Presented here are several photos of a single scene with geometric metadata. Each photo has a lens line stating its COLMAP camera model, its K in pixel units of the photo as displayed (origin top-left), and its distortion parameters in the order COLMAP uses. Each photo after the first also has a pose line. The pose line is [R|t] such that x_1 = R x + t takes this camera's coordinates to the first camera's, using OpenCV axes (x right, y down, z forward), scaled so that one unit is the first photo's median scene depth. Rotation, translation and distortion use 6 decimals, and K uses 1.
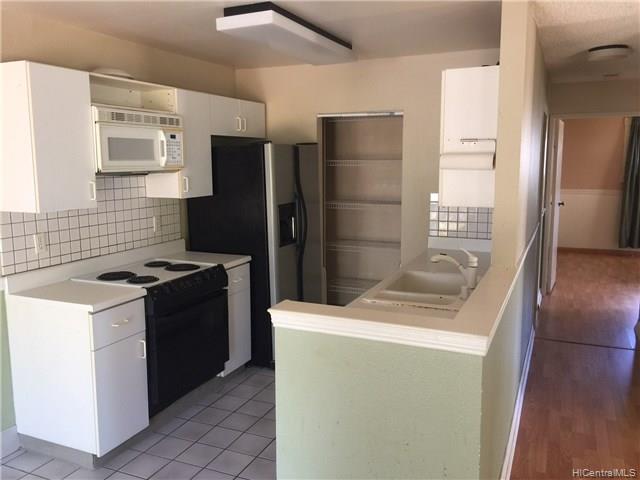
lens RADIAL K [[547.8, 0, 318.7], [0, 547.8, 229.3], [0, 0, 1]] dist [0.082149, -0.121513]
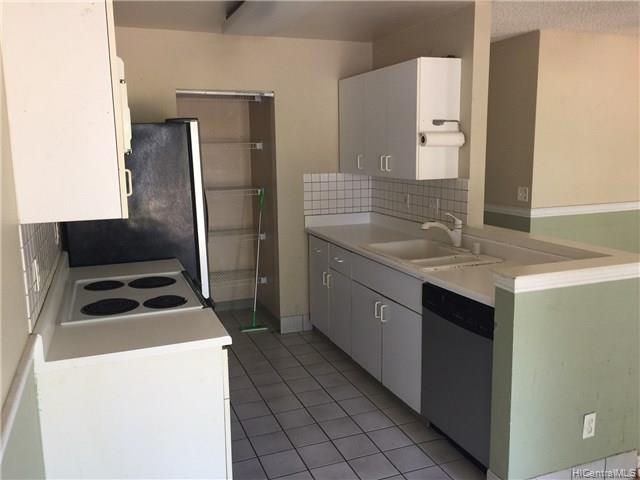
lens RADIAL K [[547.8, 0, 318.7], [0, 547.8, 229.3], [0, 0, 1]] dist [0.082149, -0.121513]
pose [[0.705978, -0.112794, 0.699194, -0.665256], [0.101779, 0.993147, 0.057449, -0.025453], [-0.700882, 0.030606, 0.712620, 0.323191]]
